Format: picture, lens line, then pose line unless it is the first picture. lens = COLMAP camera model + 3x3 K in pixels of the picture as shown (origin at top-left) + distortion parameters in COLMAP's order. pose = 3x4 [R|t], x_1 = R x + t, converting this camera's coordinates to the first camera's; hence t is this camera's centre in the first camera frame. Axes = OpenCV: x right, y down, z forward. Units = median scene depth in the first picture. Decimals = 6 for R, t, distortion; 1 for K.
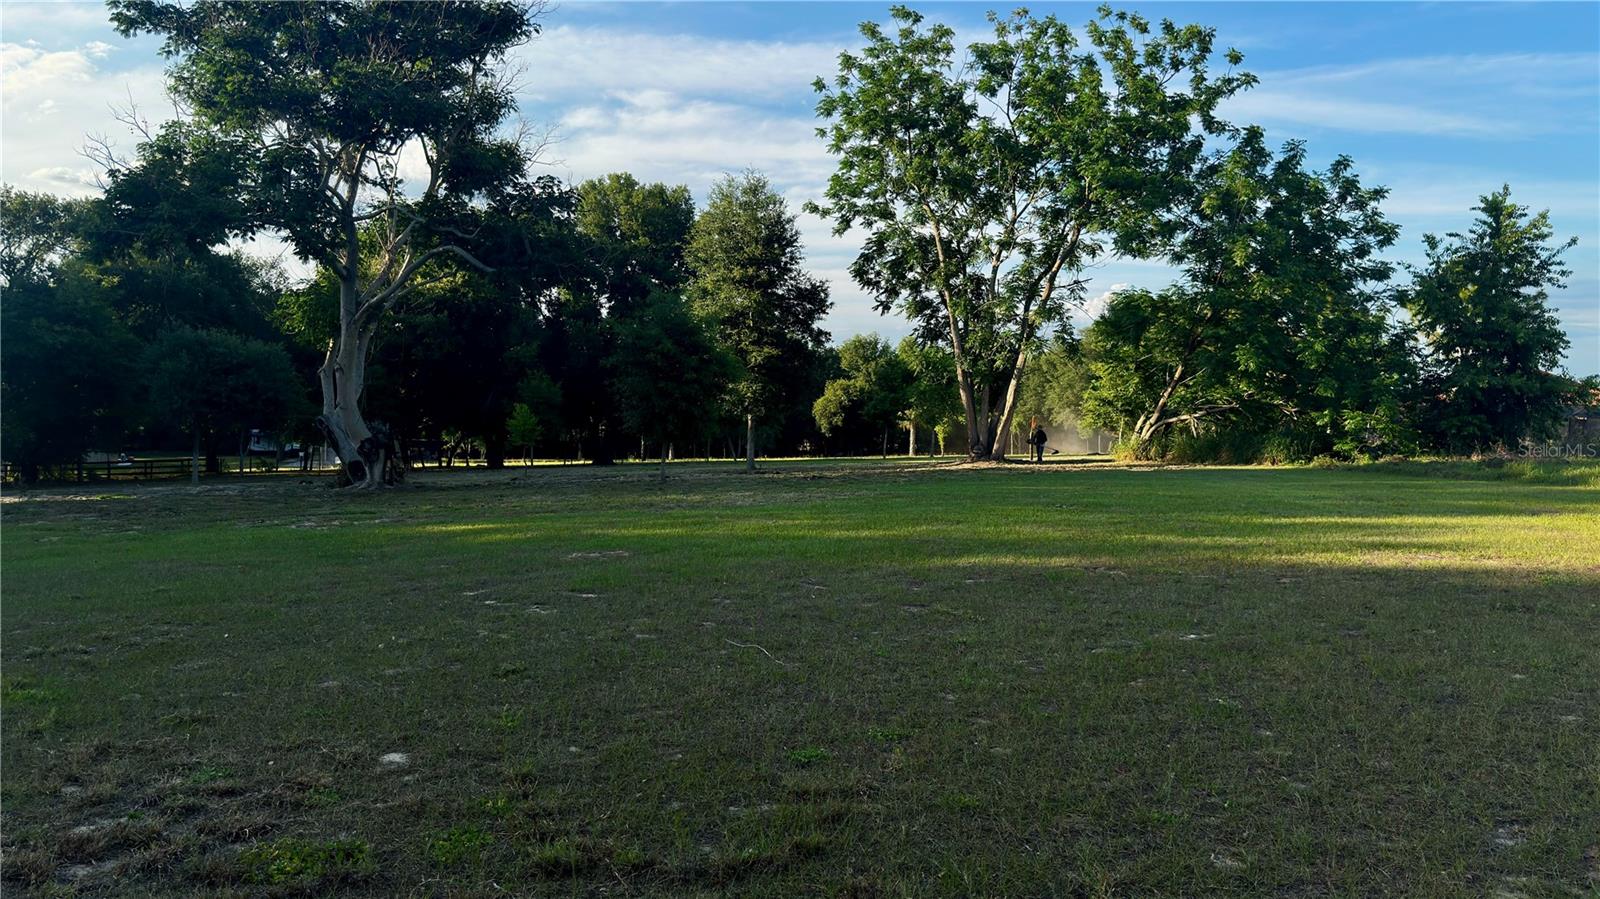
lens RADIAL K [[1099.7, 0, 814.2], [0, 1099.7, 396.0], [0, 0, 1]] dist [0.091074, -0.156318]
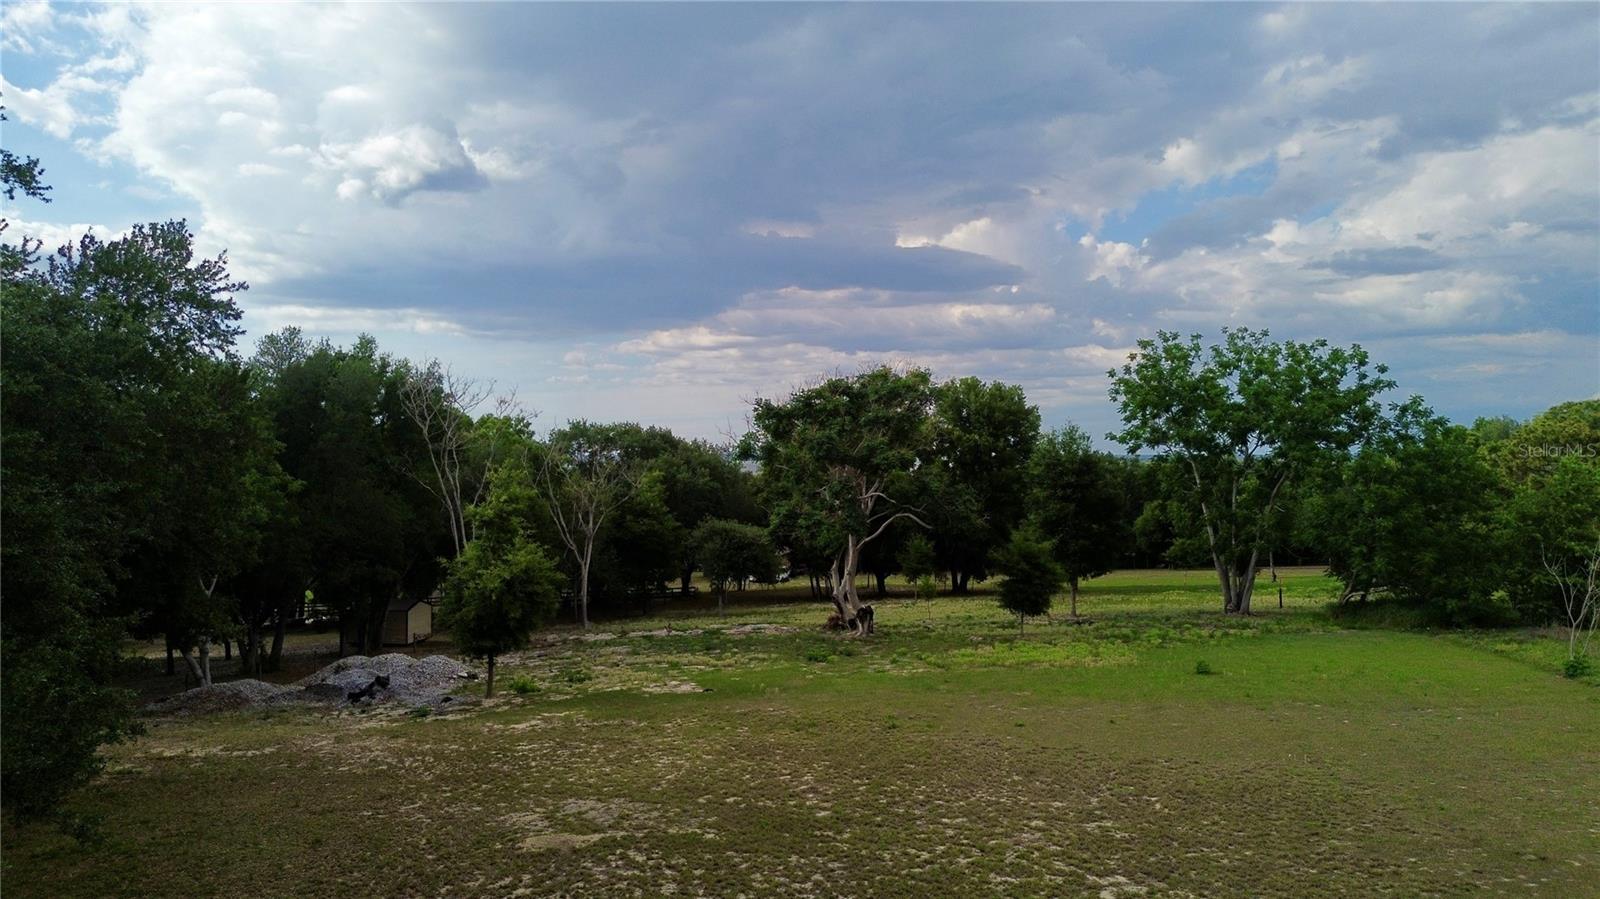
lens RADIAL K [[1126.4, 0, 802.7], [0, 1126.4, 444.1], [0, 0, 1]] dist [0.103316, -0.138321]
pose [[0.957071, -0.035190, -0.287710, 0.045299], [0.026634, 0.999080, -0.033597, -0.131977], [0.288628, 0.024492, 0.957128, -0.633521]]
